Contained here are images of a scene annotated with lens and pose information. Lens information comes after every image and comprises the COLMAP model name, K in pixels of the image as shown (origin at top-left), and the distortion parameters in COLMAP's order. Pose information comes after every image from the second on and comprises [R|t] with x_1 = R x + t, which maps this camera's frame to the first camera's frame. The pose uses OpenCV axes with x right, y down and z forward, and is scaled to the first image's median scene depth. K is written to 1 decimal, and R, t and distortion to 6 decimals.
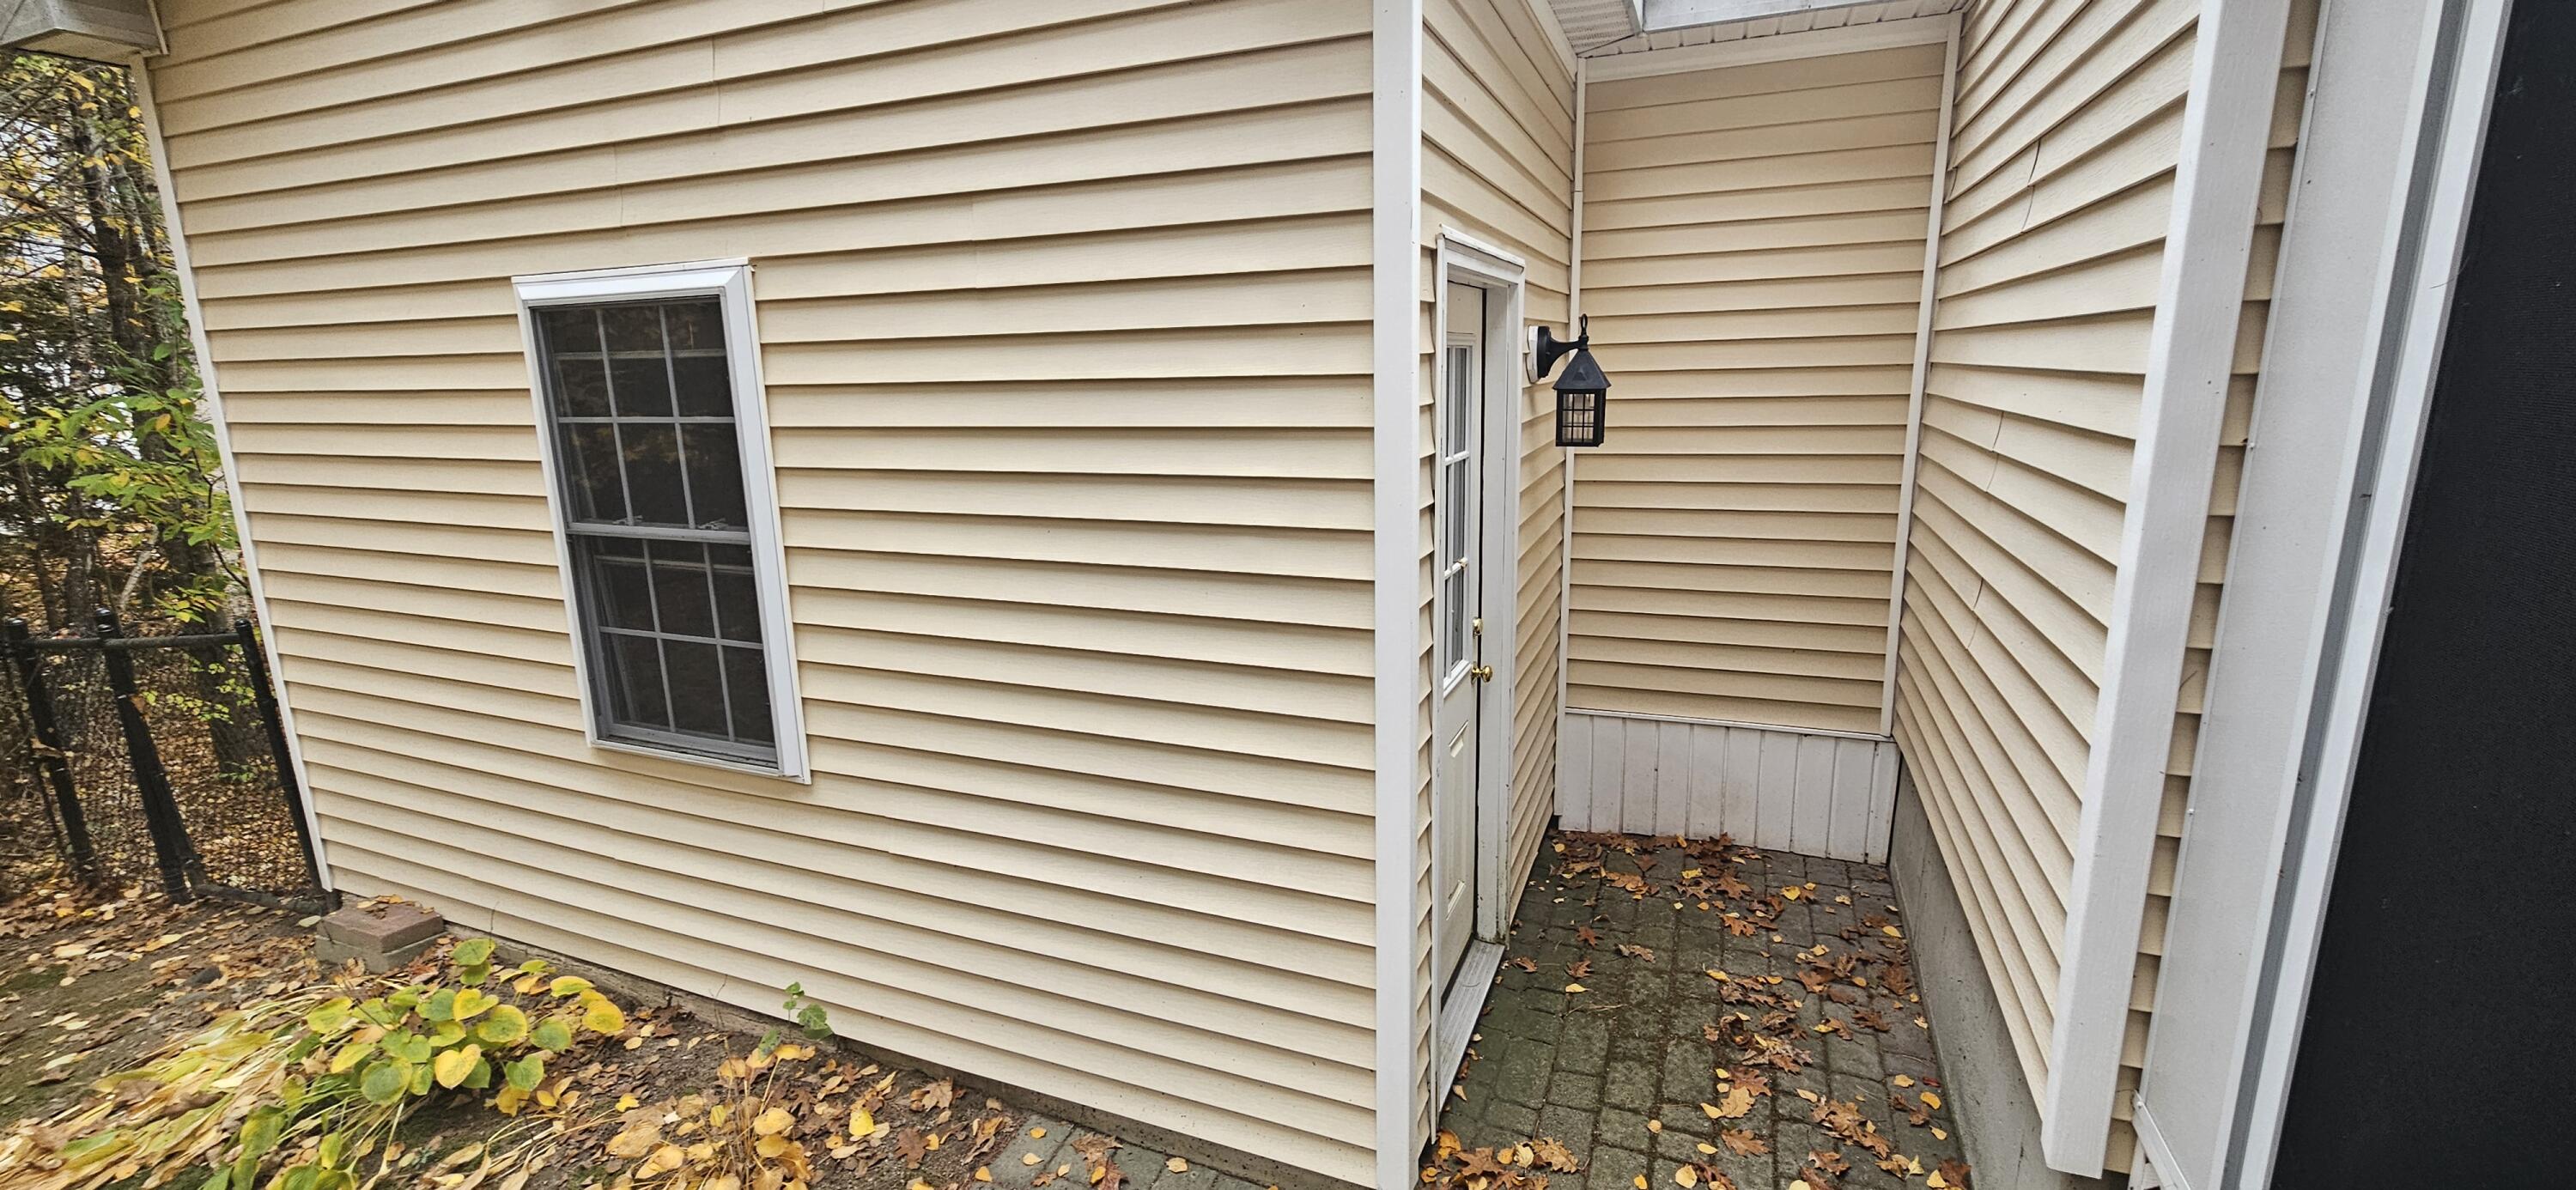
lens RADIAL K [[1080.0, 0, 1288.0], [0, 1080.0, 595.0], [0, 0, 1]] dist [-0.000726, 0.001244]
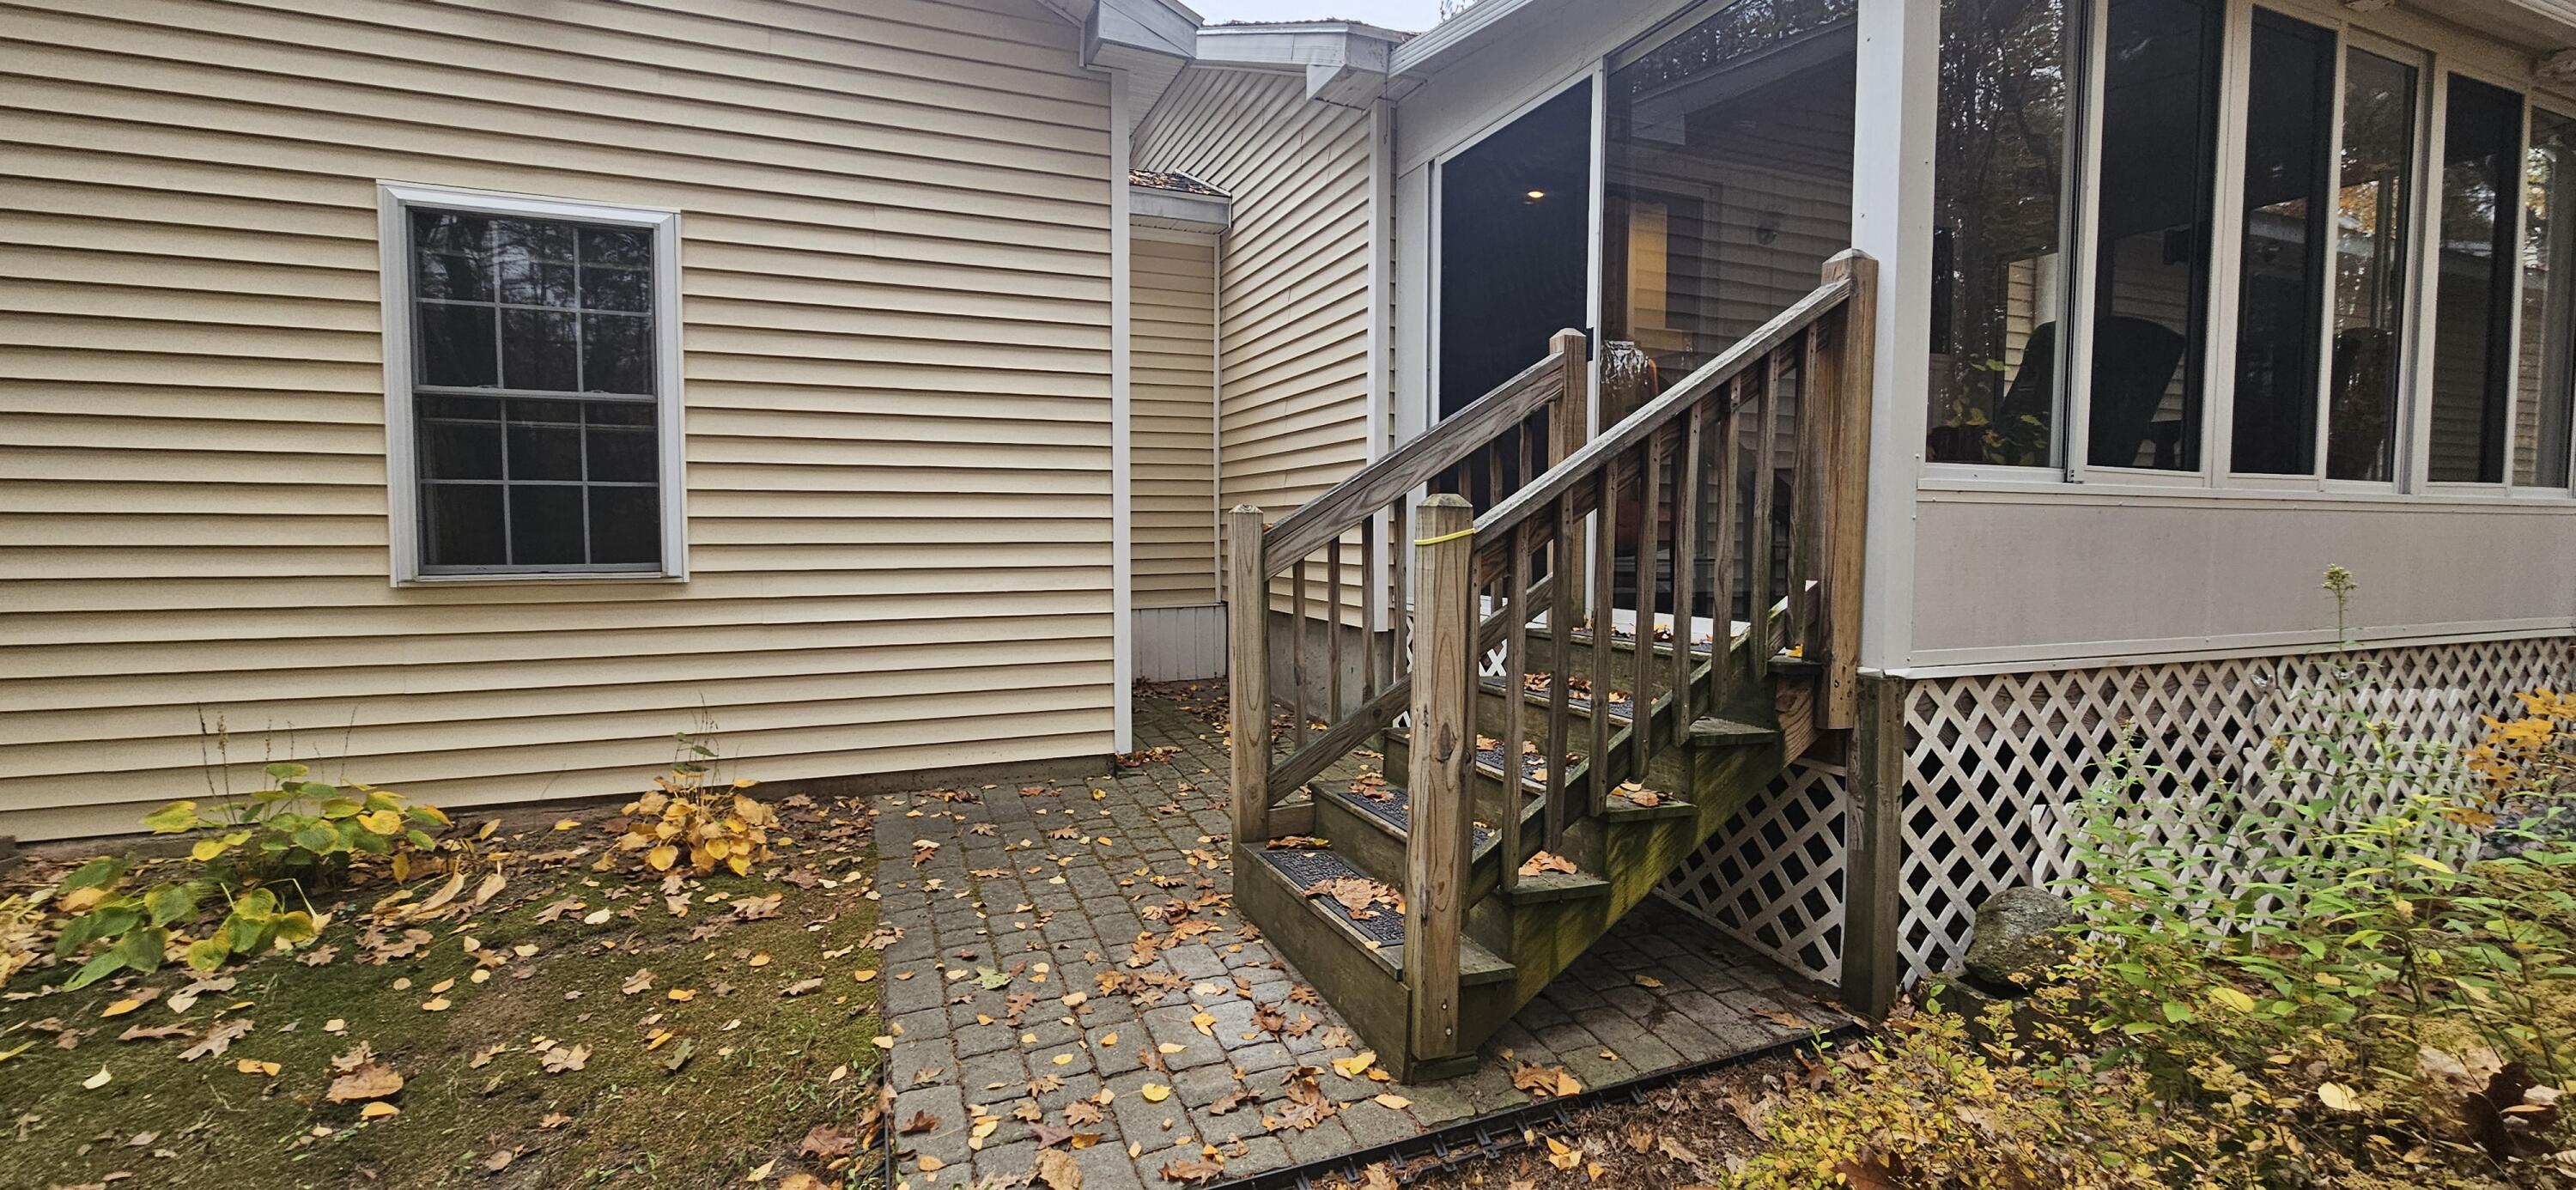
lens RADIAL K [[1080.0, 0, 1288.0], [0, 1080.0, 595.0], [0, 0, 1]] dist [-0.000726, 0.001244]
pose [[0.710551, -0.018706, 0.703397, -0.858425], [0.130531, 0.985800, -0.105642, 0.430219], [-0.691432, 0.166879, 0.702903, -0.485860]]
